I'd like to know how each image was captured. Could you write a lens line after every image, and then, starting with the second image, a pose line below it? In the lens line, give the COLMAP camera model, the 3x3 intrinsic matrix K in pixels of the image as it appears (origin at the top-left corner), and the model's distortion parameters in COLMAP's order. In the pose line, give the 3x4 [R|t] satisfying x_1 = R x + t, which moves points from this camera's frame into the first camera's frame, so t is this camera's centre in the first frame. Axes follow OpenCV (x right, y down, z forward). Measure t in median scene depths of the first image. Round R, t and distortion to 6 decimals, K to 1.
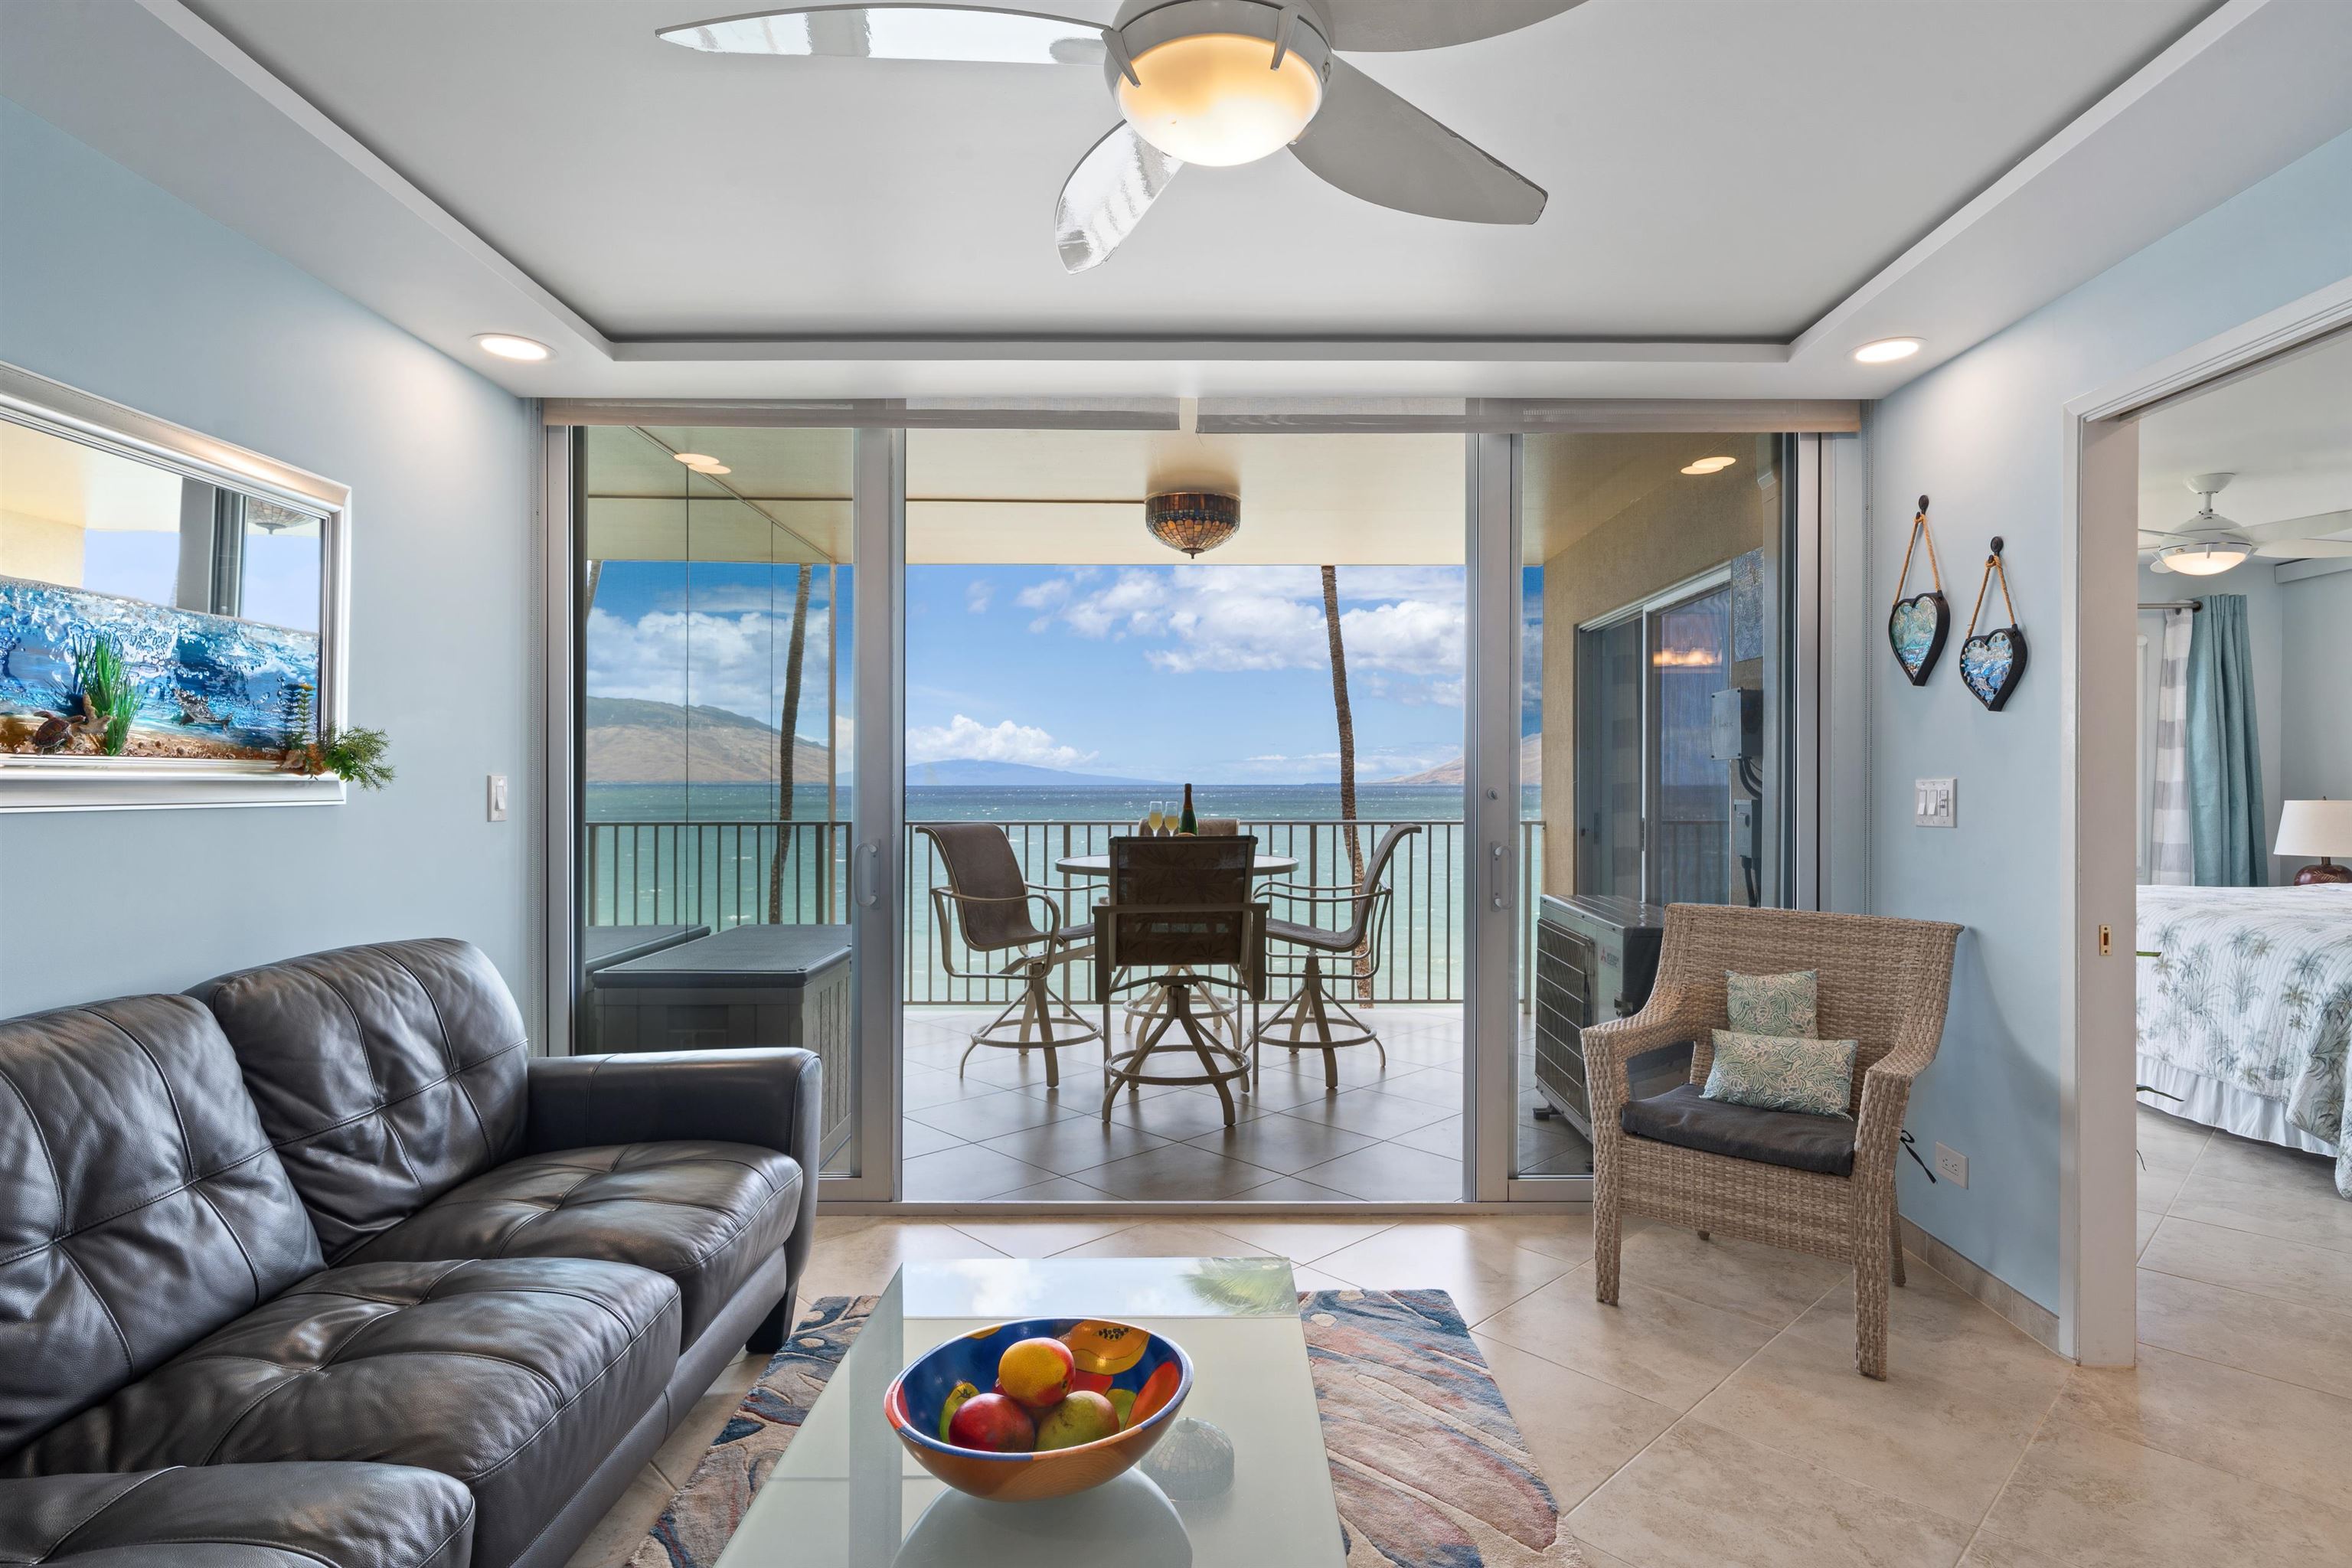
lens RADIAL K [[1167.1, 0, 1209.7], [0, 1167.1, 786.3], [0, 0, 1]] dist [0.000415, -0.000409]
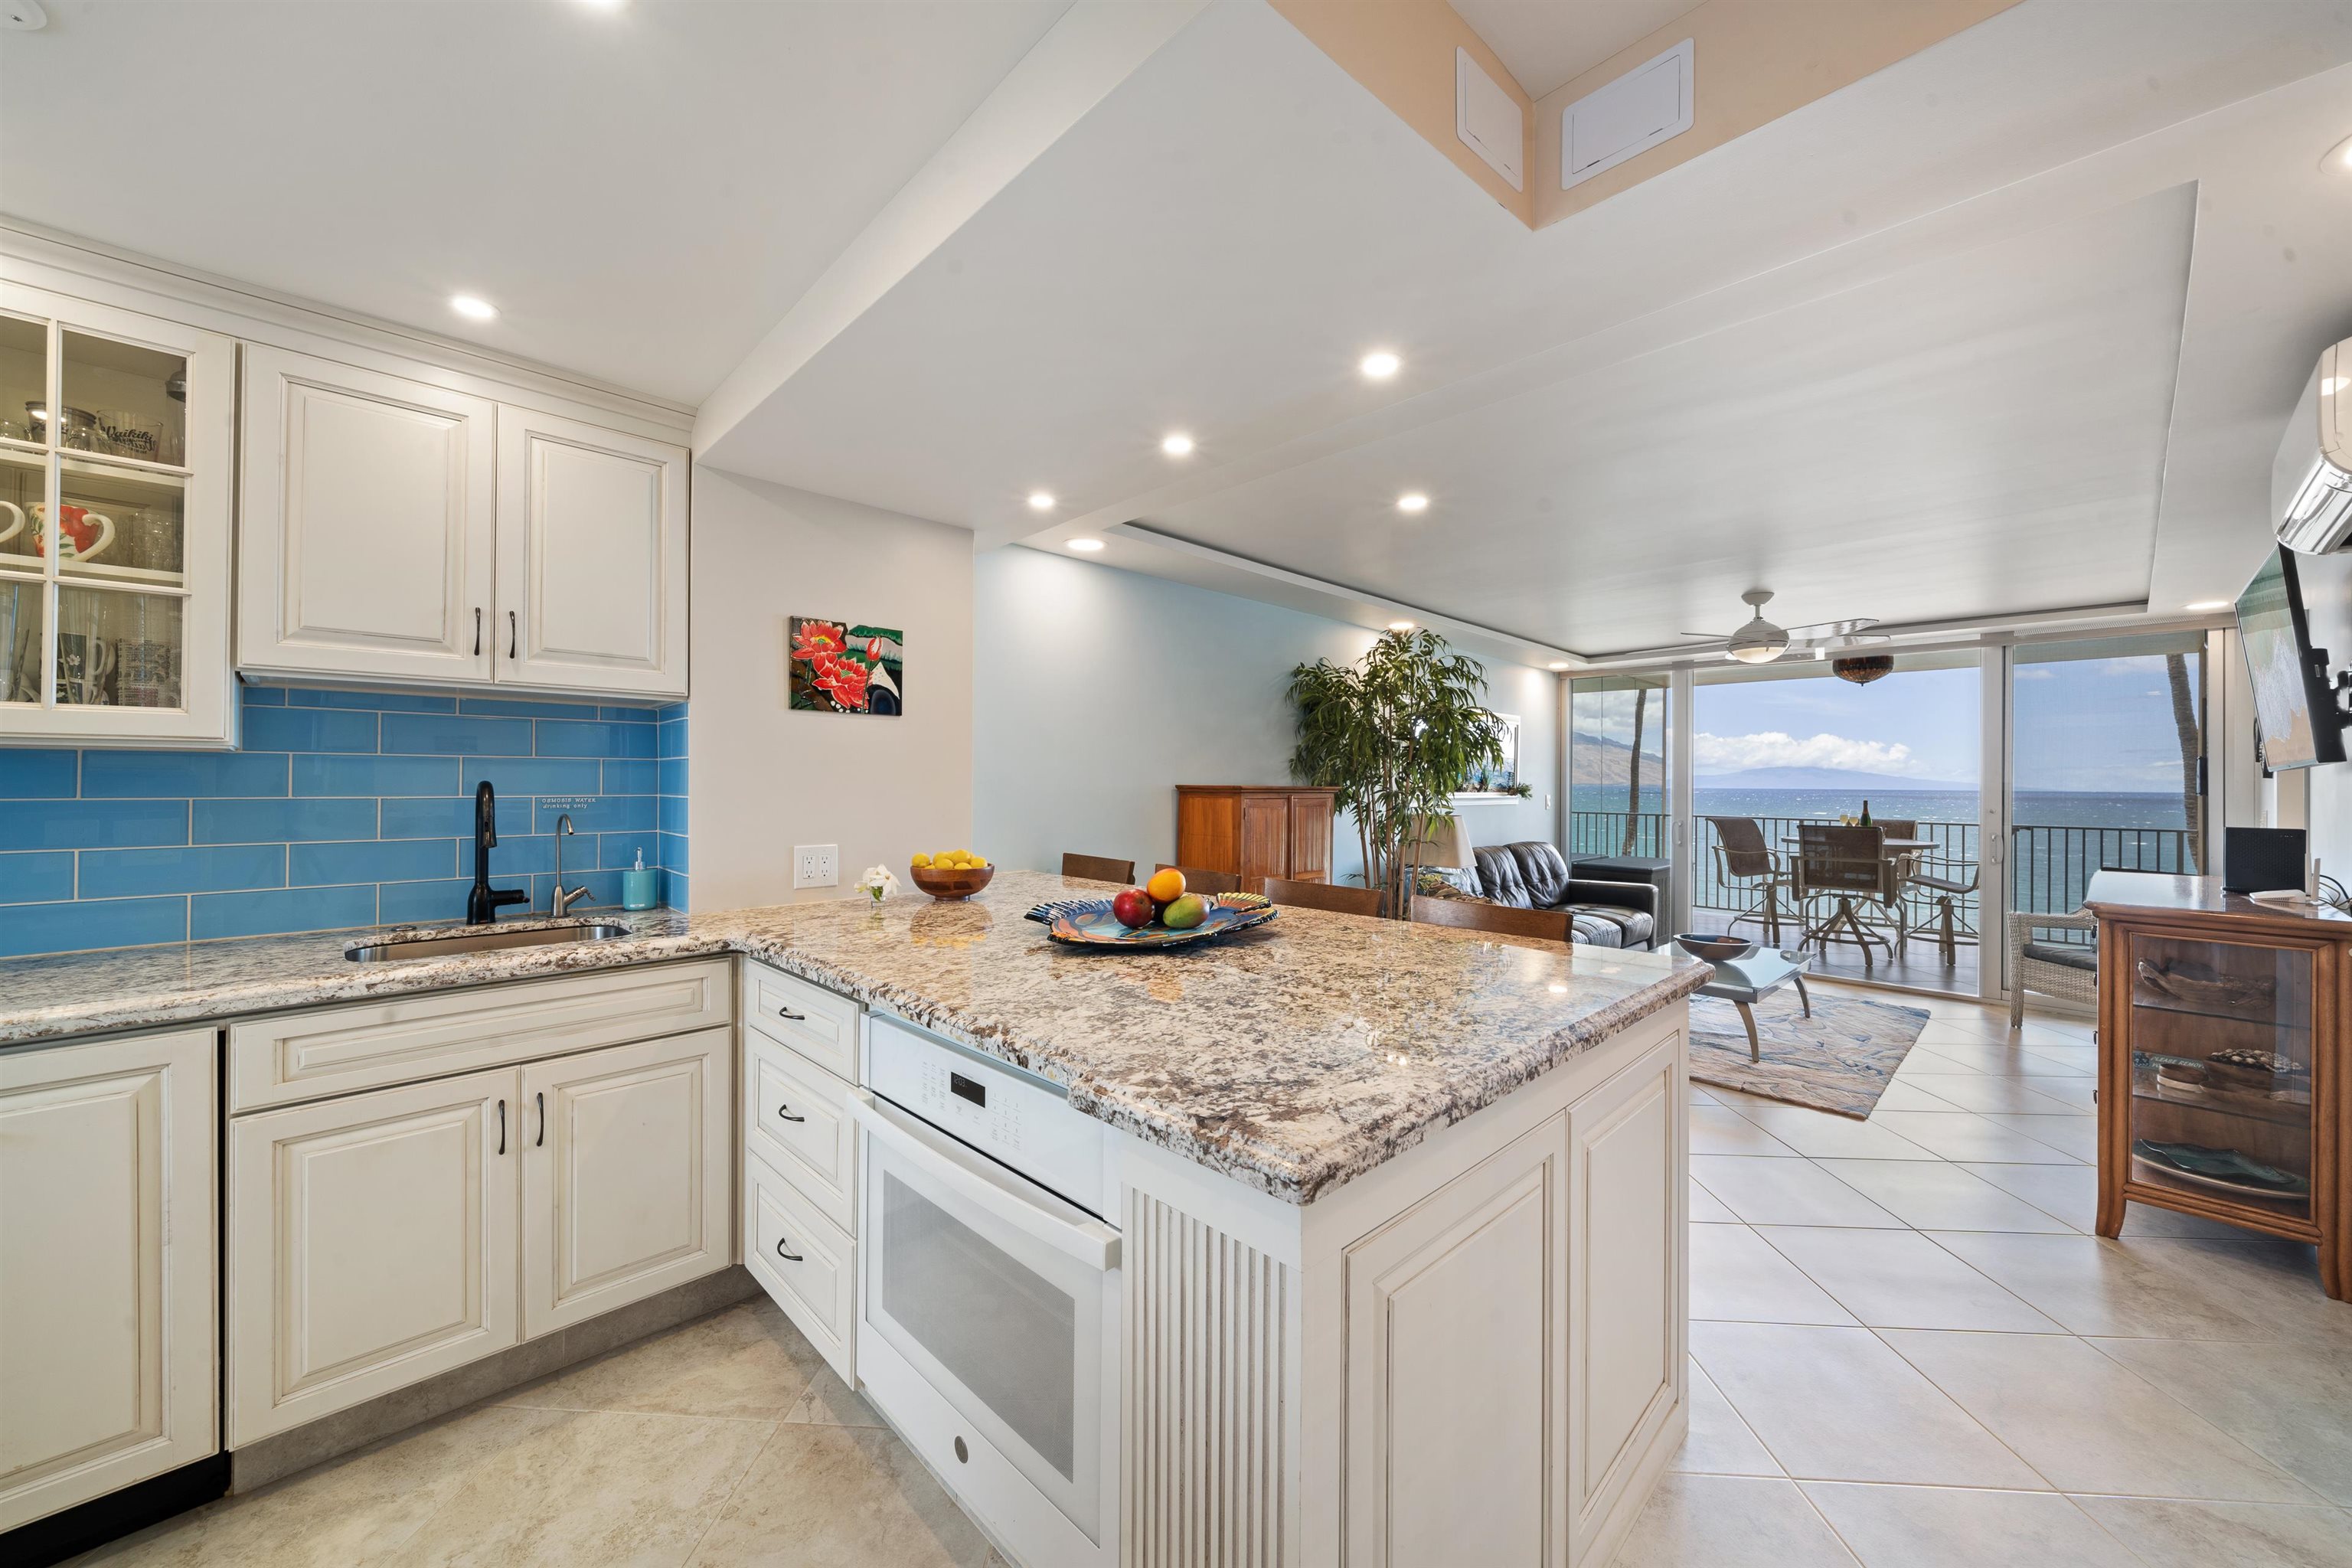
lens RADIAL K [[886.7, 0, 1176.7], [0, 886.7, 775.0], [0, 0, 1]] dist [-0.000495, -0.000175]
pose [[0.686383, 0.002253, -0.727237, 0.466368], [-0.010520, 0.999921, -0.006831, -0.038959], [0.727165, 0.012340, 0.686352, -1.451146]]
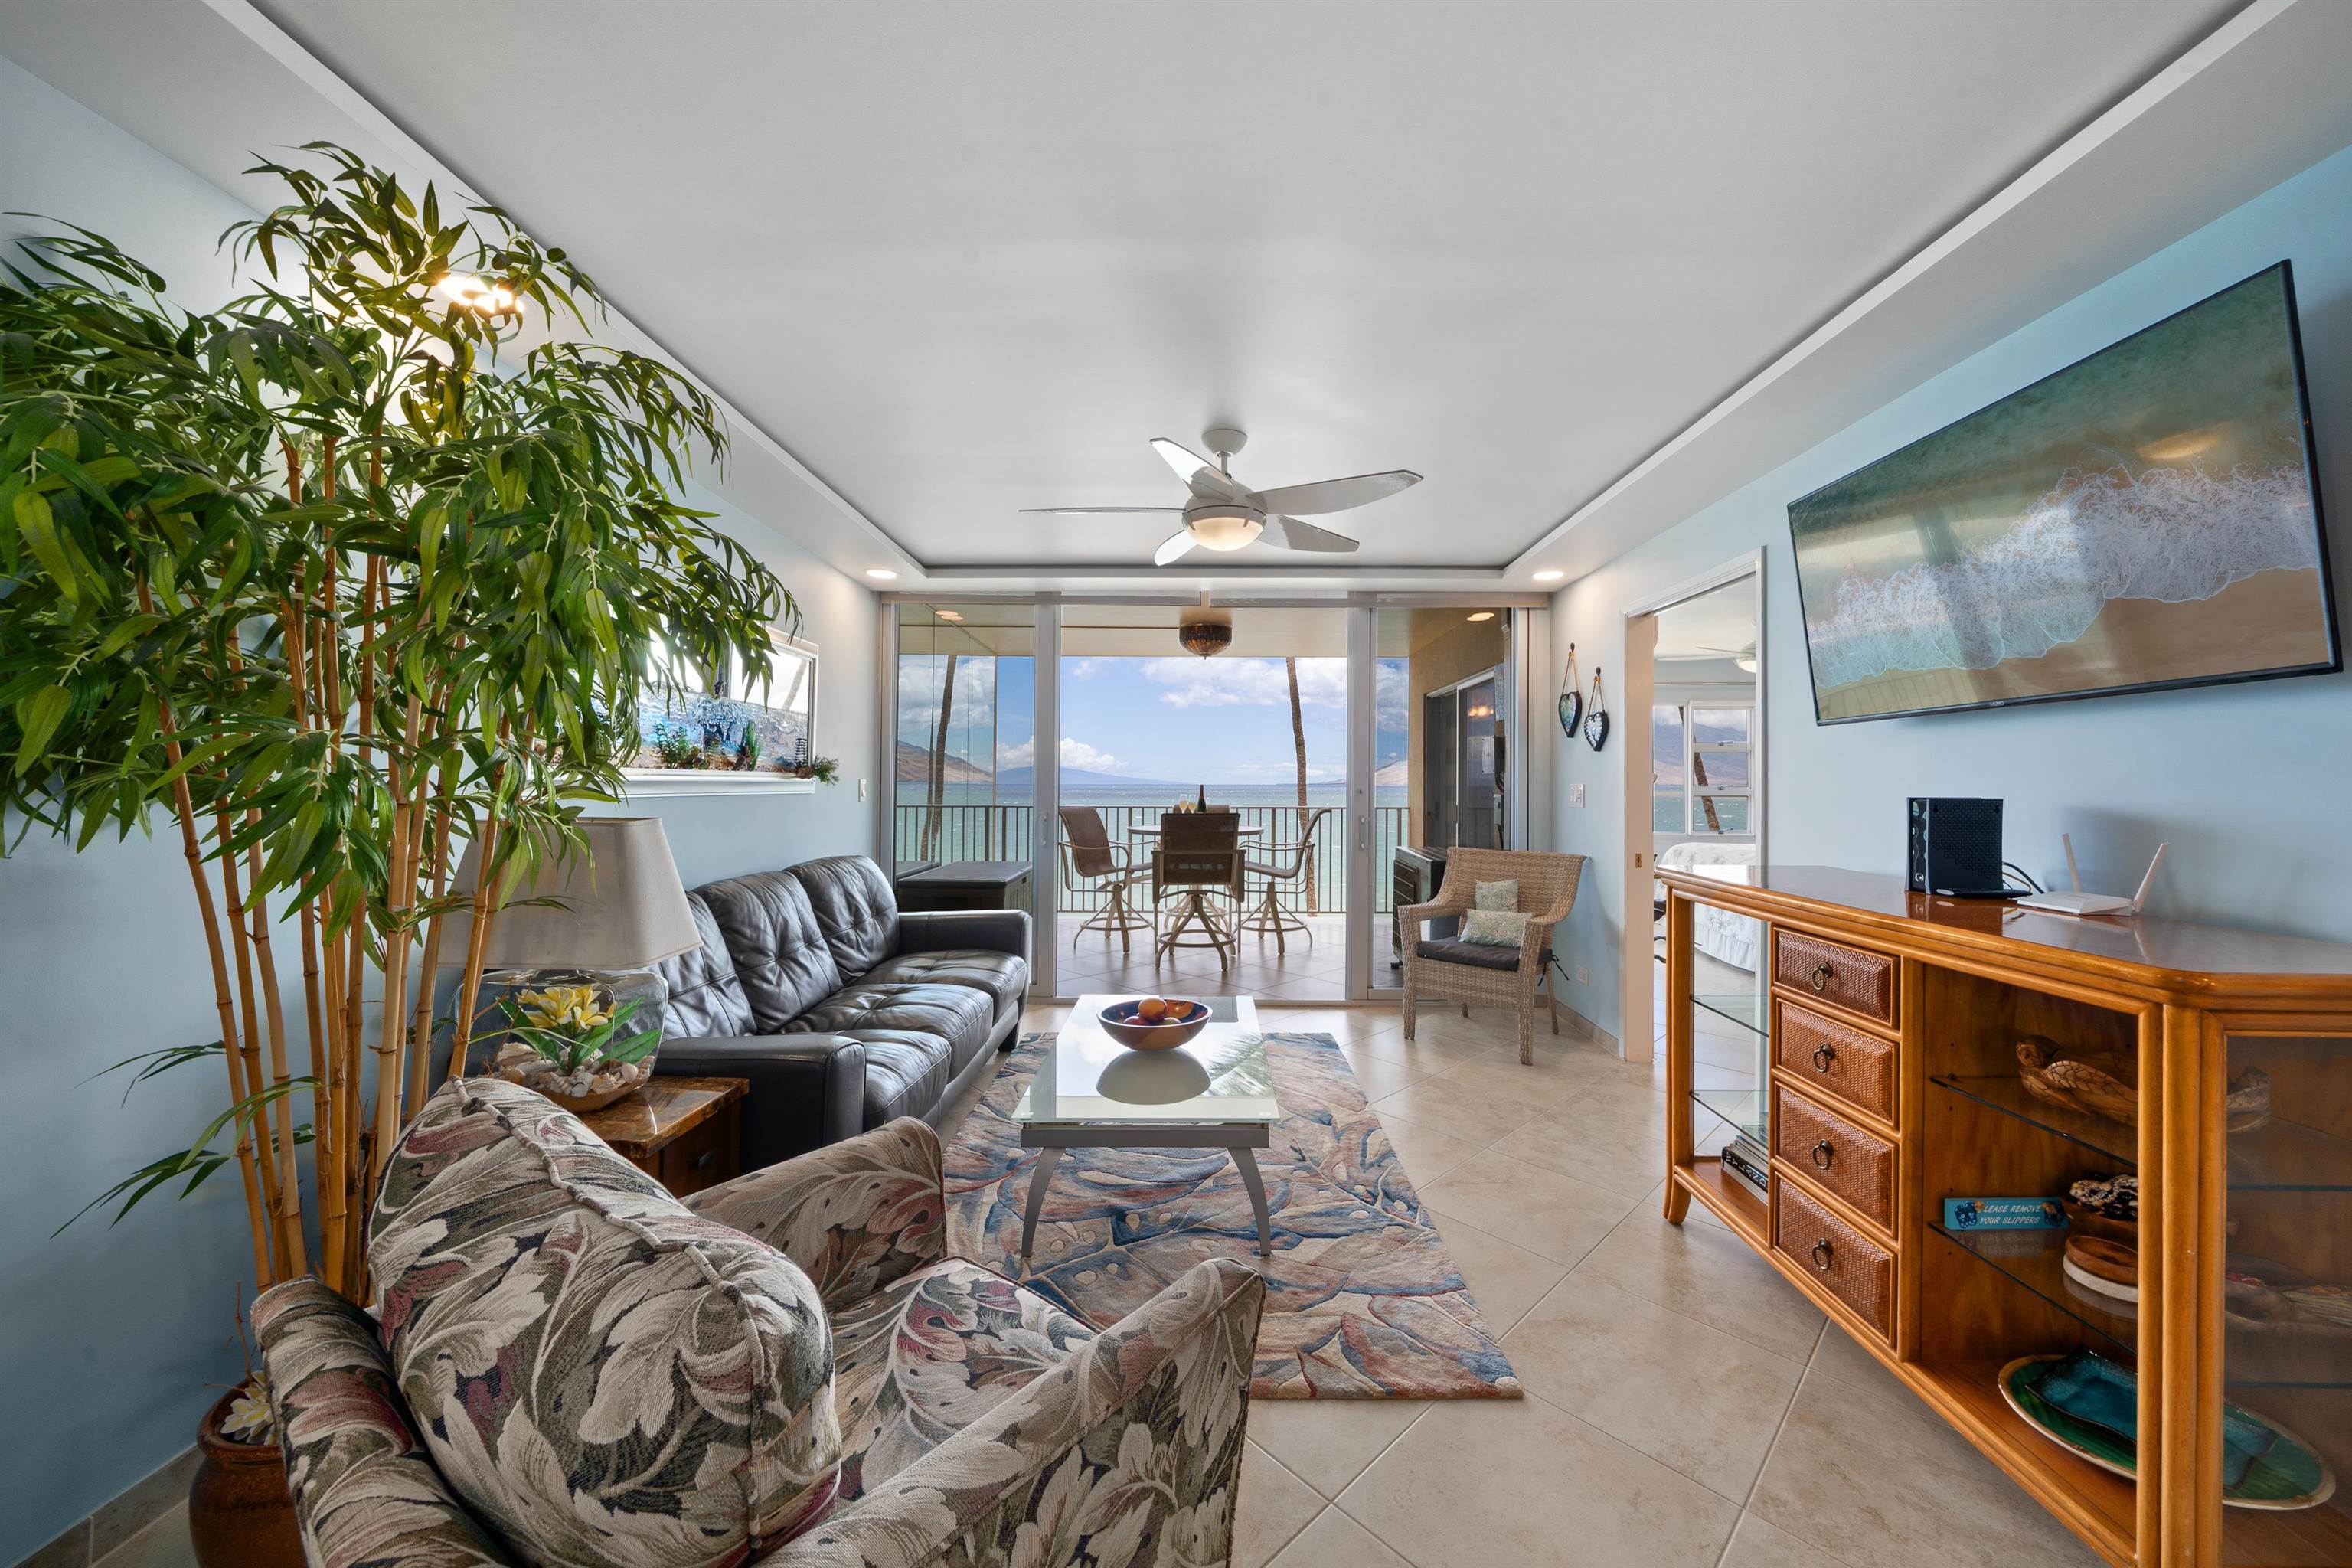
lens RADIAL K [[821.1, 0, 1205.4], [0, 821.1, 772.7], [0, 0, 1]] dist [-0.001030, -0.000030]
pose [[0.999977, 0.004725, -0.004961, -0.012510], [-0.004798, 0.999880, -0.014760, -0.002091], [0.004891, 0.014784, 0.999879, -0.439119]]
